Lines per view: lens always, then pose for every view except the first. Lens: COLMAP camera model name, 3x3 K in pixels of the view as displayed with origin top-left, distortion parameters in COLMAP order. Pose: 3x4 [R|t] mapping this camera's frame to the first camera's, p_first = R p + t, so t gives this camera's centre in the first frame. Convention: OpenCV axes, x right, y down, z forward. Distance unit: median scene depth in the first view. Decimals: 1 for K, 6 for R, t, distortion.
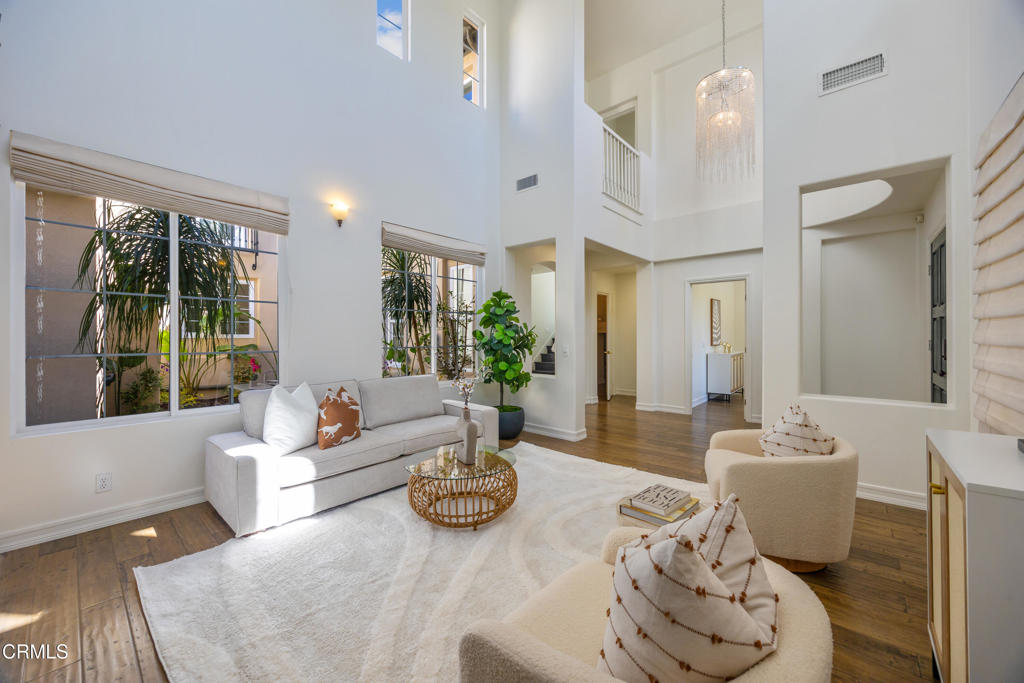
lens RADIAL K [[389.2, 0, 517.3], [0, 389.2, 334.7], [0, 0, 1]] dist [-0.001891, -0.000133]
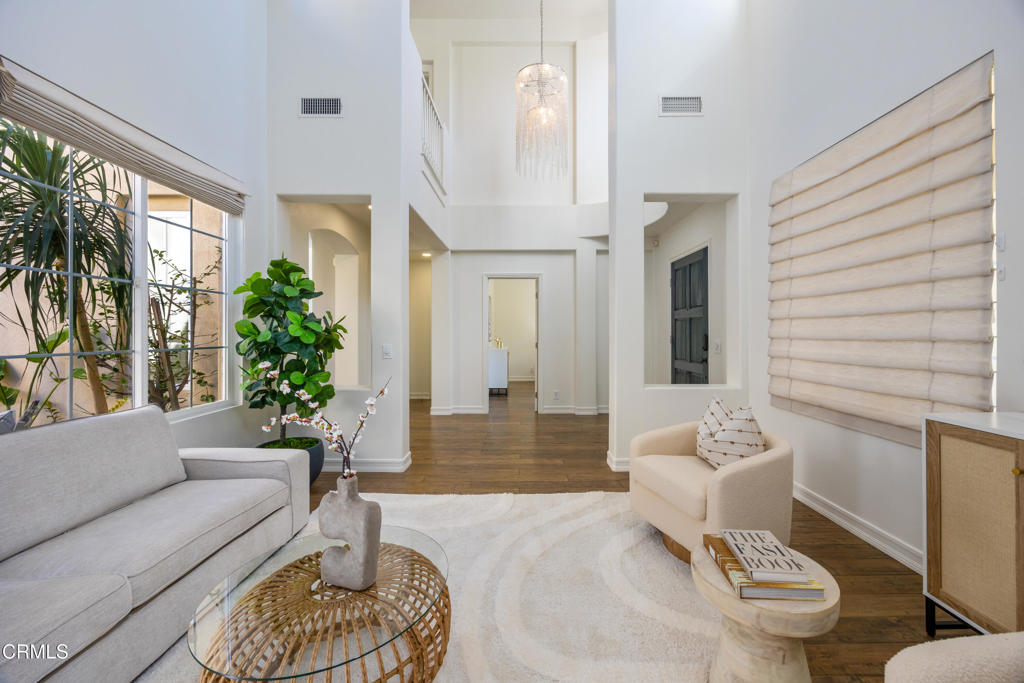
lens RADIAL K [[392.9, 0, 520.5], [0, 392.9, 330.5], [0, 0, 1]] dist [0.000317, 0.000103]
pose [[0.761171, 0.005050, 0.648531, -0.165367], [-0.004274, 0.999987, -0.002770, 0.002880], [-0.648537, -0.000663, 0.761183, 0.267764]]
